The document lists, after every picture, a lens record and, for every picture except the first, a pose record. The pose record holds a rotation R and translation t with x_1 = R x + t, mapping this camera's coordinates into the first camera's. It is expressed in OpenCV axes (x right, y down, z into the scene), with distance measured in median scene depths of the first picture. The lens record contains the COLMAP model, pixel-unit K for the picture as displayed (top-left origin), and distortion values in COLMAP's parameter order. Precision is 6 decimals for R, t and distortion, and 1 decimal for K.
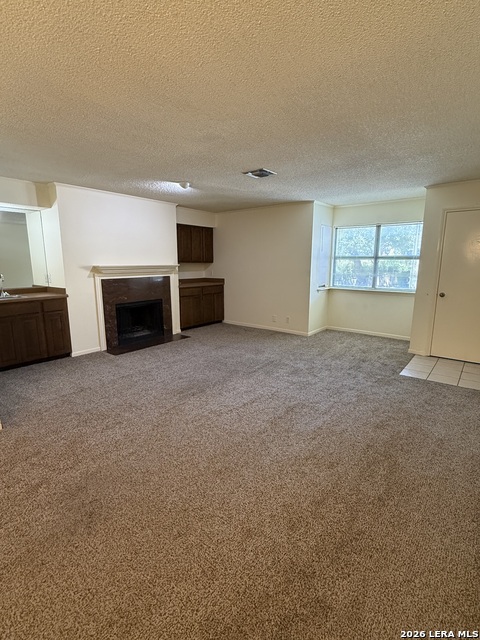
lens RADIAL K [[313.6, 0, 240.9], [0, 313.6, 319.5], [0, 0, 1]] dist [-0.002342, -0.000068]
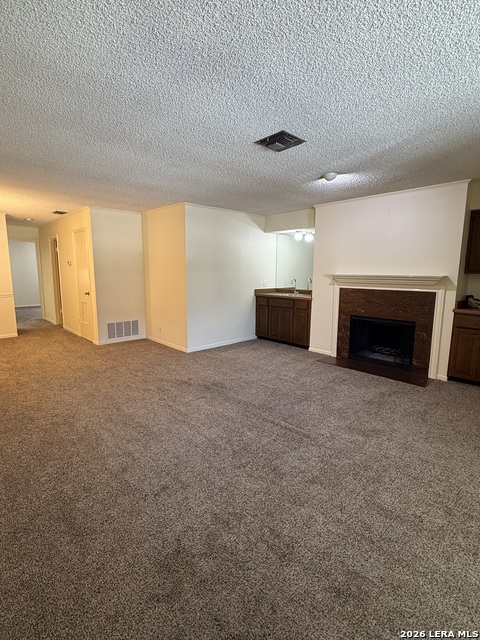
lens RADIAL K [[313.6, 0, 237.8], [0, 313.6, 317.6], [0, 0, 1]] dist [-0.002342, -0.000068]
pose [[-0.140831, 0.147685, -0.978956, 0.548961], [-0.185271, 0.967412, 0.172596, -0.133968], [0.972544, 0.205679, -0.108880, 0.727943]]
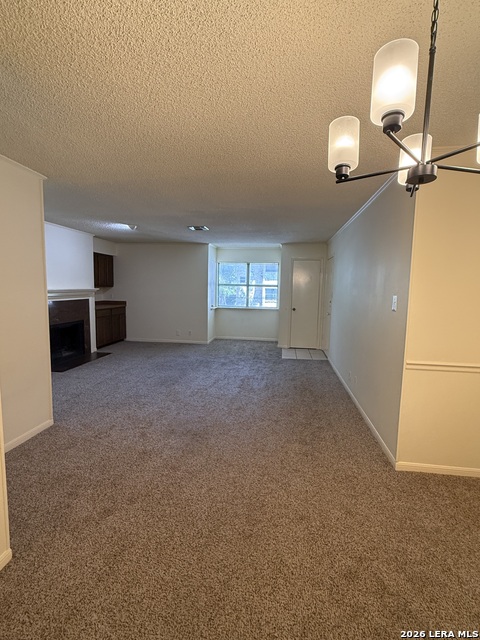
lens RADIAL K [[313.6, 0, 239.3], [0, 313.6, 321.5], [0, 0, 1]] dist [-0.002342, -0.000068]
pose [[0.860035, -0.041459, 0.508548, -0.364293], [0.075706, 0.996030, -0.046830, 0.033153], [-0.504588, 0.078775, 0.859759, -0.212216]]
